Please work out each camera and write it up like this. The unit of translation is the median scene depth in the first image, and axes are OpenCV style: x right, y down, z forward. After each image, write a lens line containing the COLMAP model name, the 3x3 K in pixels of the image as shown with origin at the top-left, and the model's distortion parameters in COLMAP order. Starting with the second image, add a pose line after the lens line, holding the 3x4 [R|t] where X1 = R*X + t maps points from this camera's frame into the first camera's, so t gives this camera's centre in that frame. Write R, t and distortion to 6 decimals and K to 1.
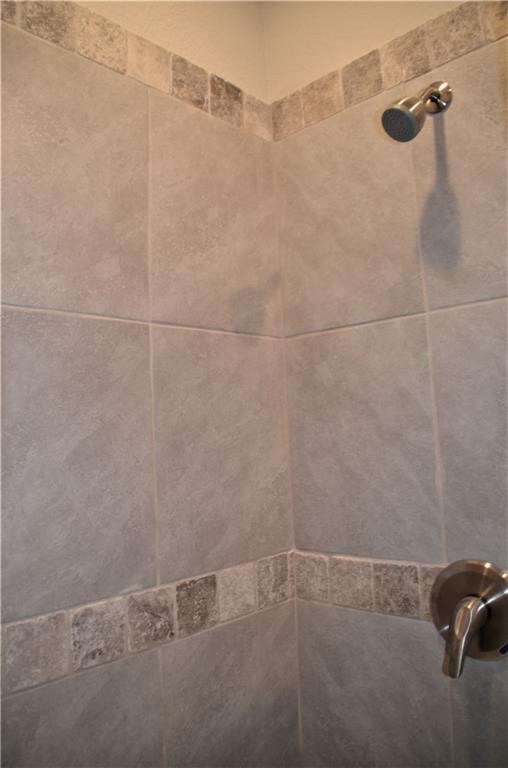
lens RADIAL K [[594.2, 0, 254.0], [0, 594.2, 384.0], [0, 0, 1]] dist [-0.128850, -0.002290]
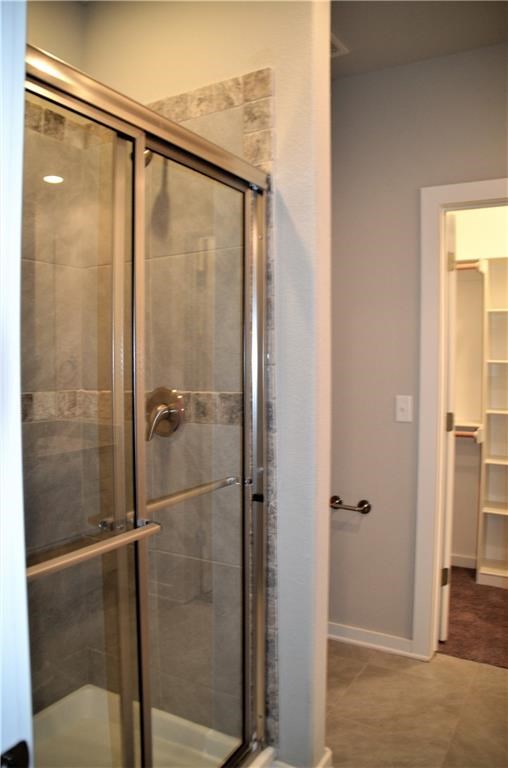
lens RADIAL K [[579.9, 0, 256.3], [0, 579.9, 370.1], [0, 0, 1]] dist [-0.173056, 0.107760]
pose [[0.969841, 0.037644, 0.240813, 0.167967], [-0.059099, 0.994837, 0.082502, 0.055058], [-0.236464, -0.094245, 0.967059, -0.799046]]
